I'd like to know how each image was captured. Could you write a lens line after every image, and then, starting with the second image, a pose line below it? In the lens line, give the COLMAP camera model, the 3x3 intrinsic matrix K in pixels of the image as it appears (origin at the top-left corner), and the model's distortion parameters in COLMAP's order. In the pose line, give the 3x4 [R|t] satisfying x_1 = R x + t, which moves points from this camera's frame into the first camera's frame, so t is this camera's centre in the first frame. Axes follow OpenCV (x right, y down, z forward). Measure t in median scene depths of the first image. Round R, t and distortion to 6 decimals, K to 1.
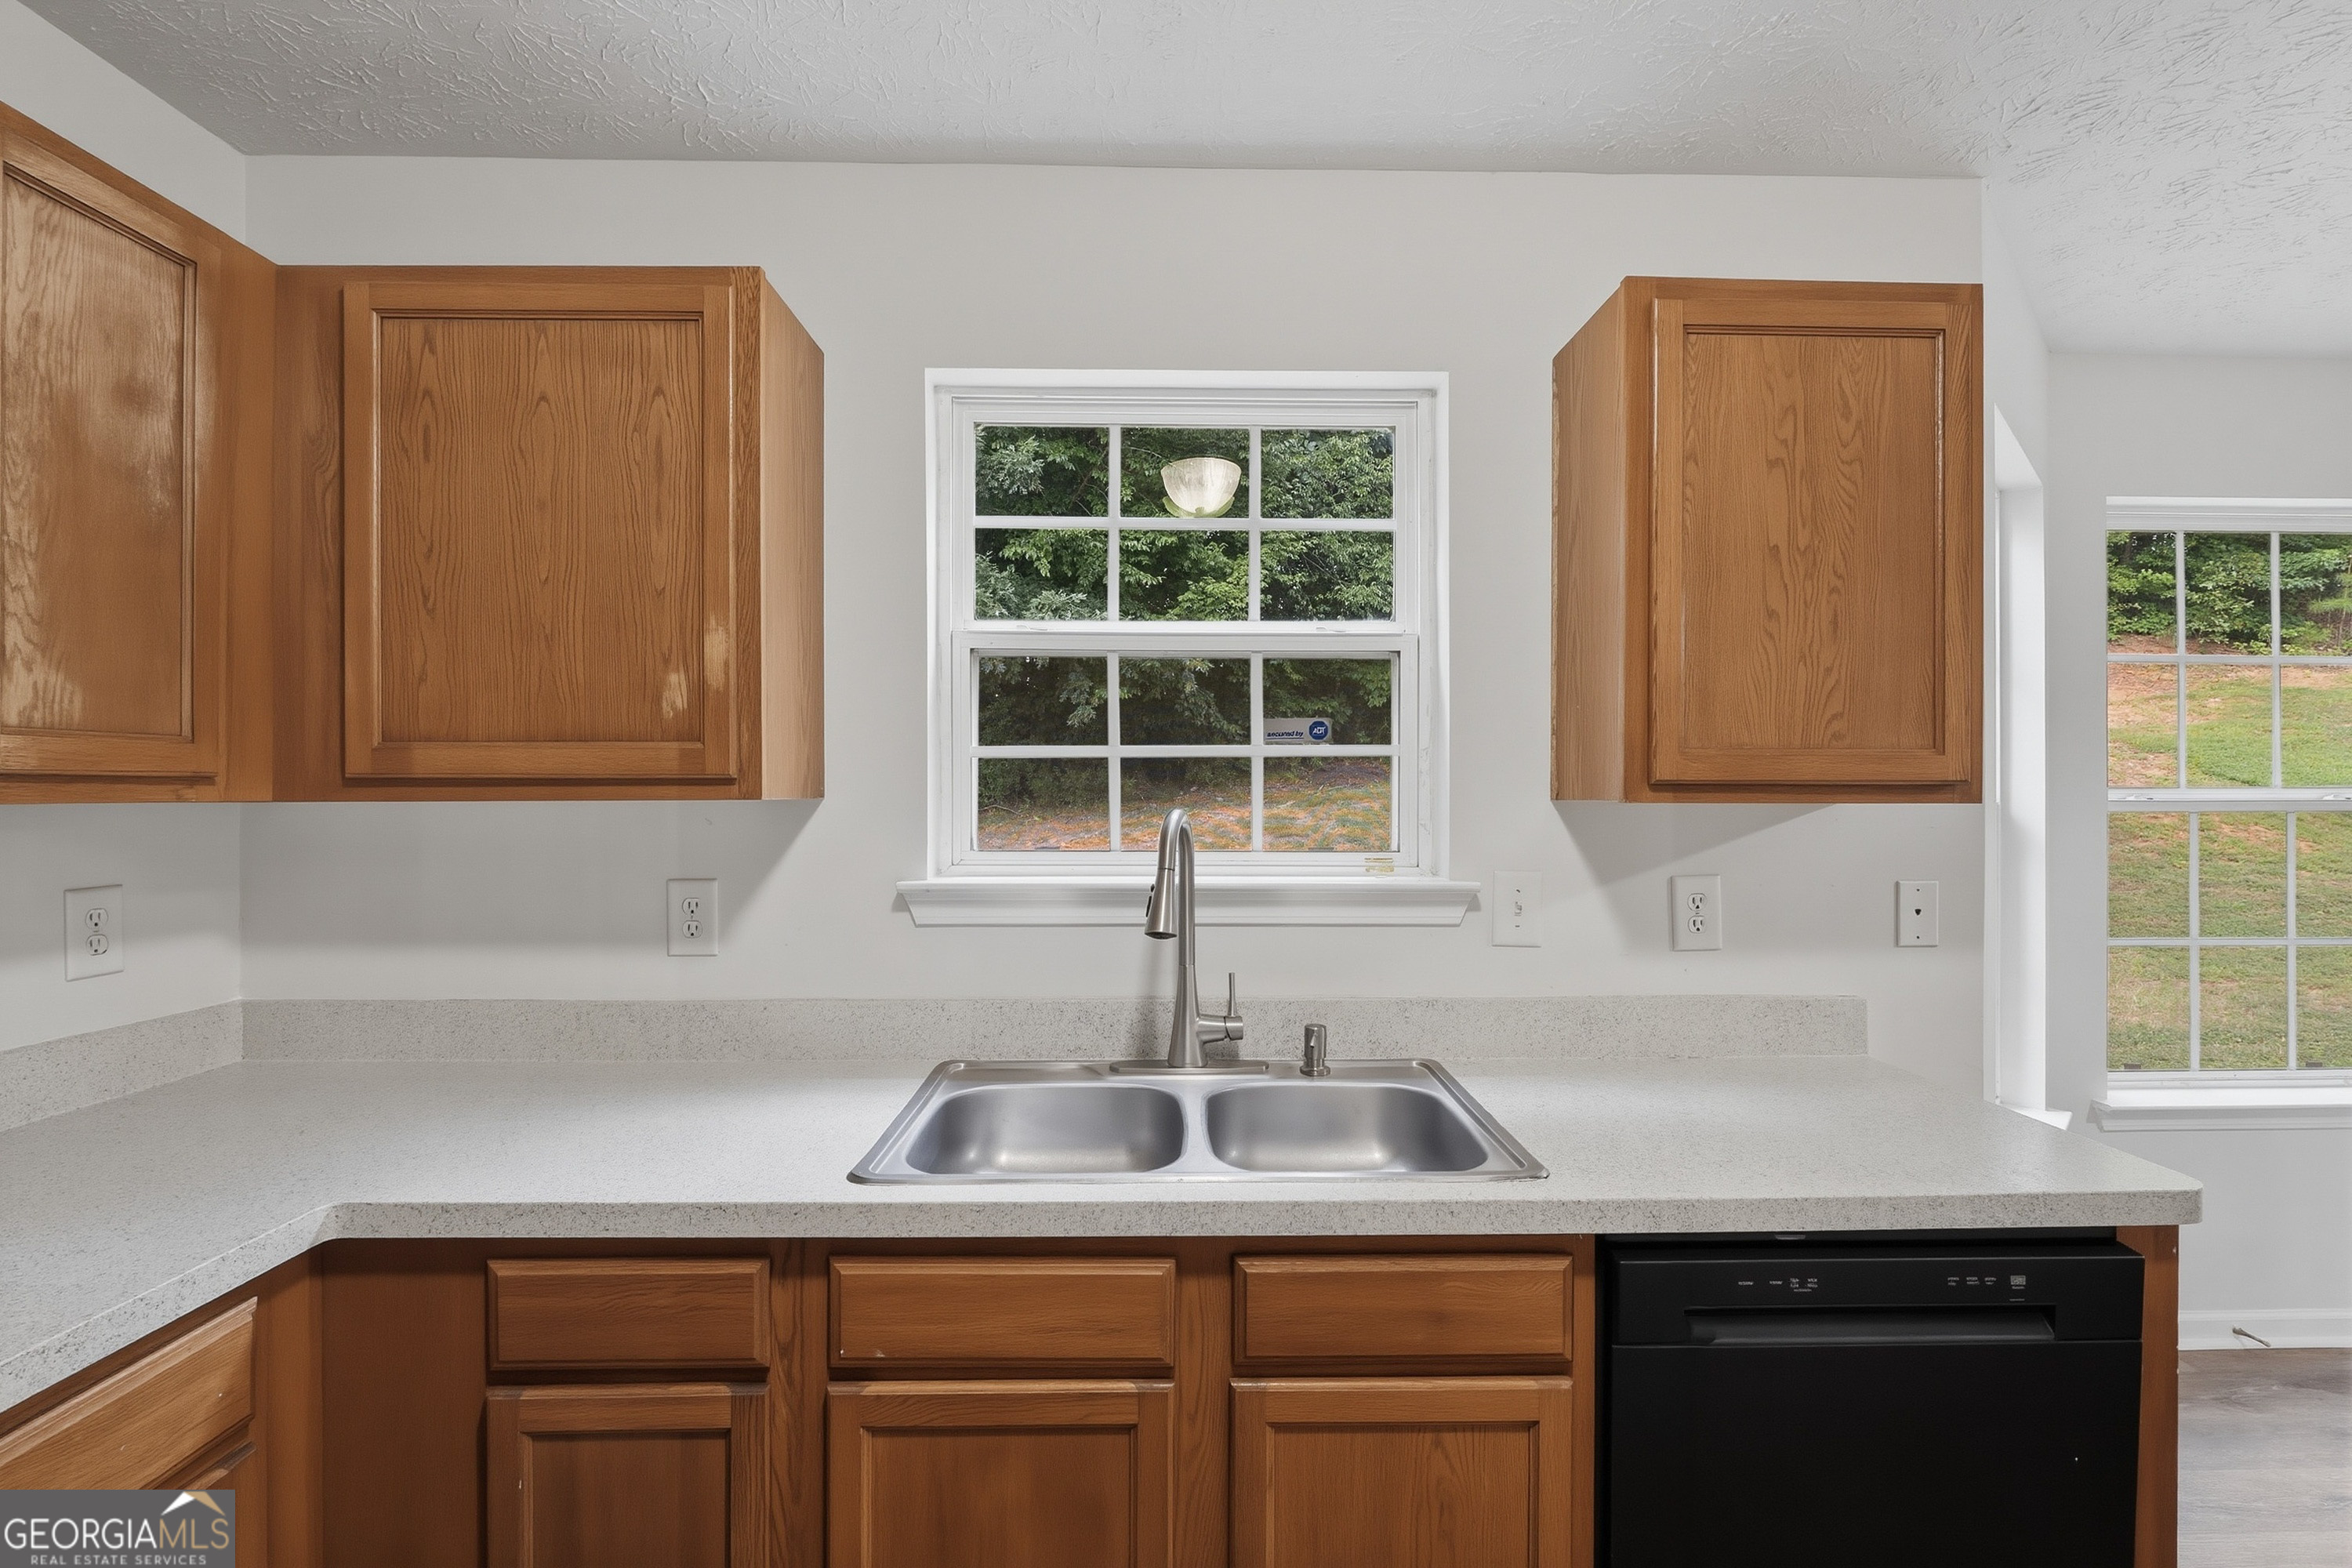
lens RADIAL K [[1077.4, 0, 1183.1], [0, 1077.4, 793.5], [0, 0, 1]] dist [-0.004776, -0.001290]
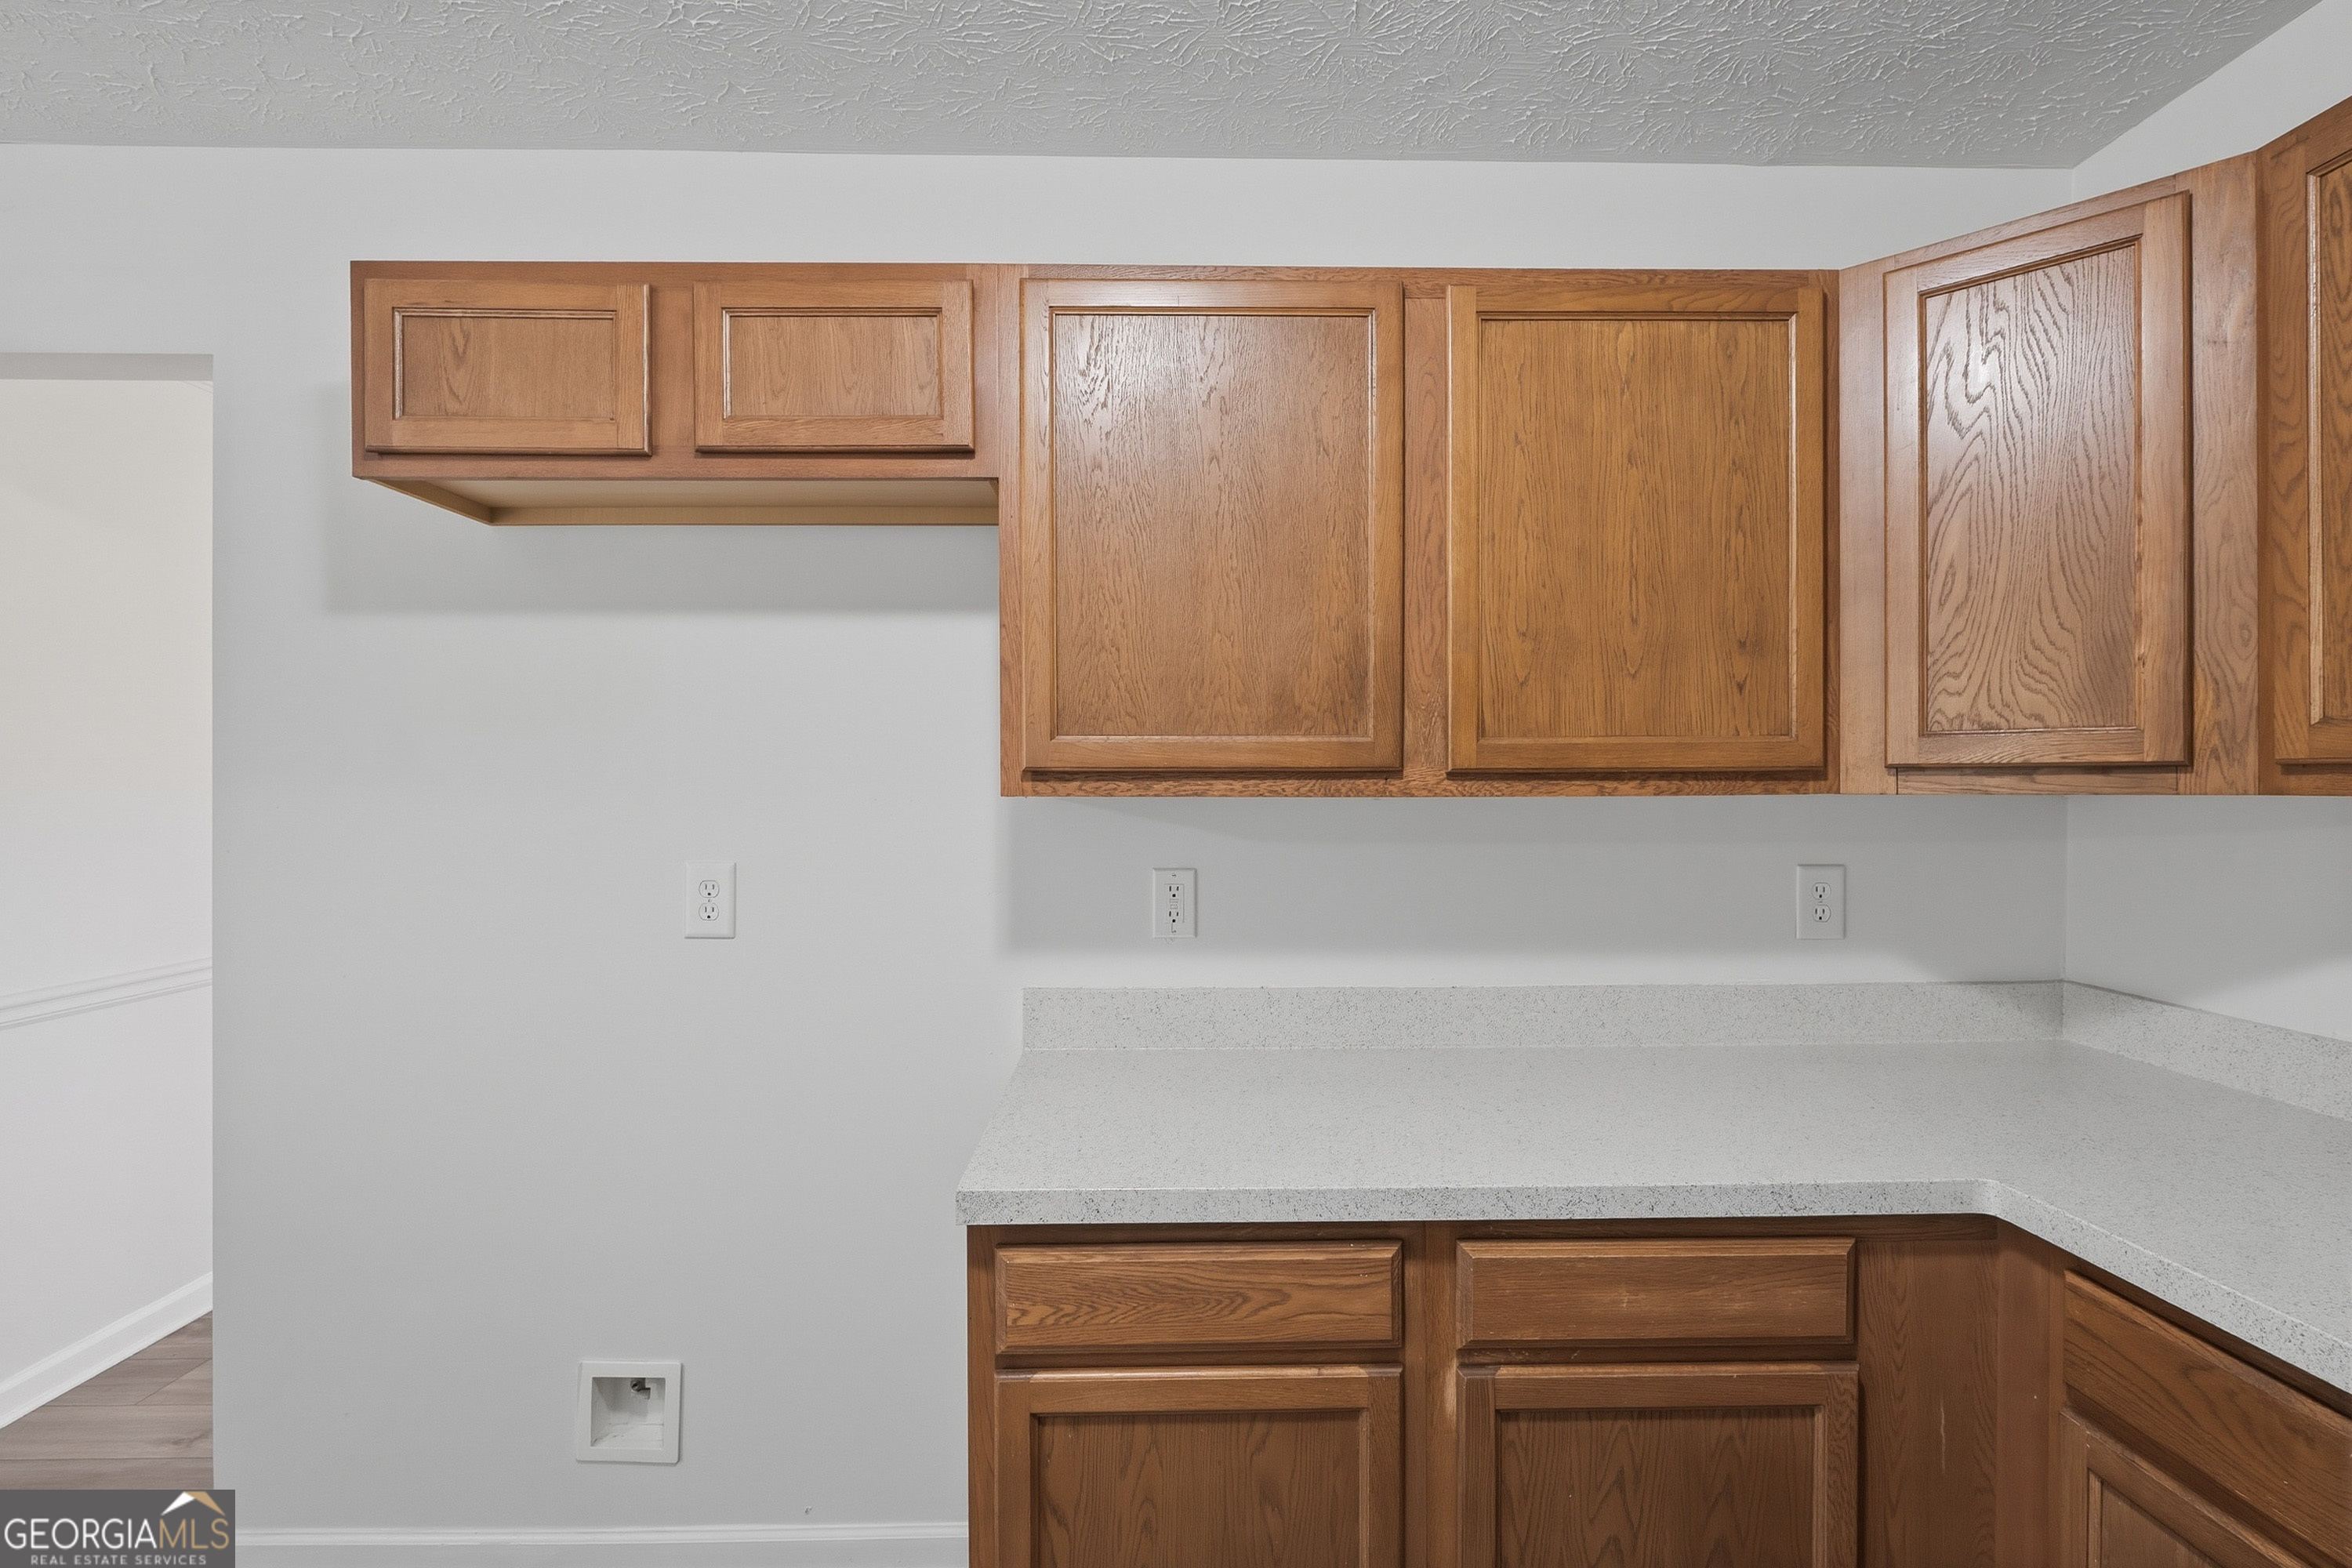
lens RADIAL K [[1077.4, 0, 1176.3], [0, 1077.4, 777.8], [0, 0, 1]] dist [-0.004776, -0.001290]
pose [[0.999928, -0.009405, -0.007401, -0.555195], [0.009384, 0.999952, -0.002884, -0.004035], [0.007428, 0.002815, 0.999968, -0.016940]]
